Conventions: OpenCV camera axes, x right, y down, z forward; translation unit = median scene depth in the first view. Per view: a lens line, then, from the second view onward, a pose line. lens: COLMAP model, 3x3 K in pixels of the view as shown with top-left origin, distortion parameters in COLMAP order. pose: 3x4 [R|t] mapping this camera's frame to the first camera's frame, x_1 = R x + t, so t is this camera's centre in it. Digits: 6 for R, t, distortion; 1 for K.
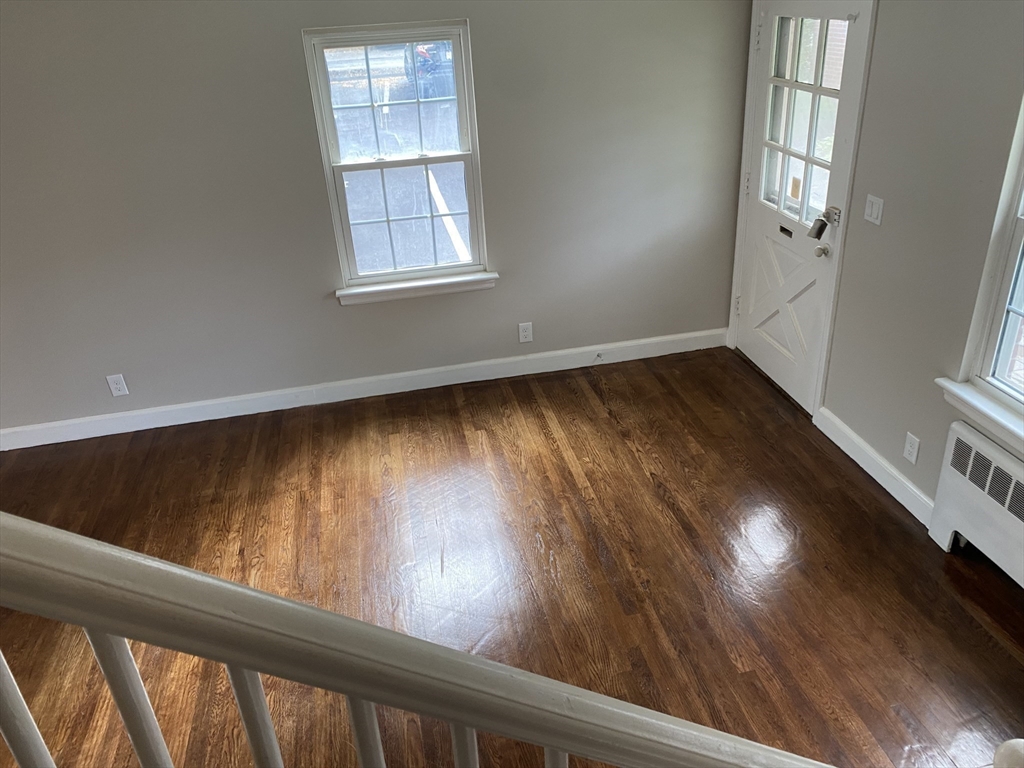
lens RADIAL K [[770.6, 0, 521.0], [0, 770.6, 364.8], [0, 0, 1]] dist [0.062809, -0.066222]
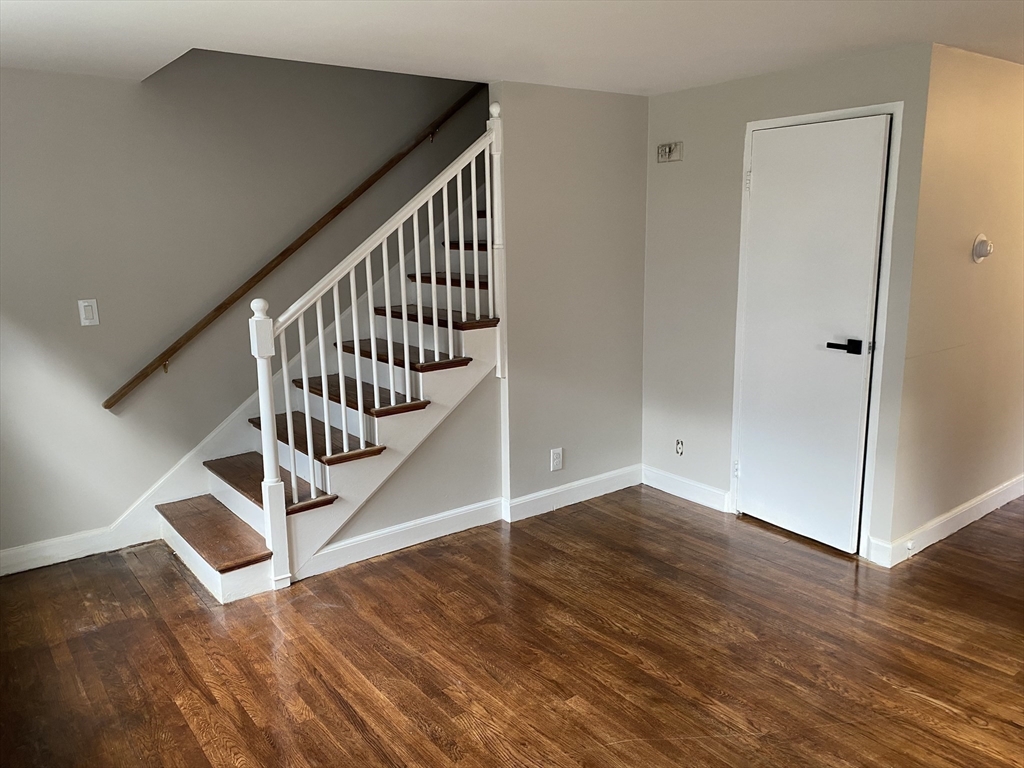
lens RADIAL K [[794.6, 0, 515.8], [0, 794.6, 373.6], [0, 0, 1]] dist [0.027494, -0.009127]
pose [[-0.898650, 0.149566, -0.412382, 0.264781], [-0.133658, 0.802022, 0.582147, -0.330297], [0.417809, 0.578265, -0.700746, 0.958489]]
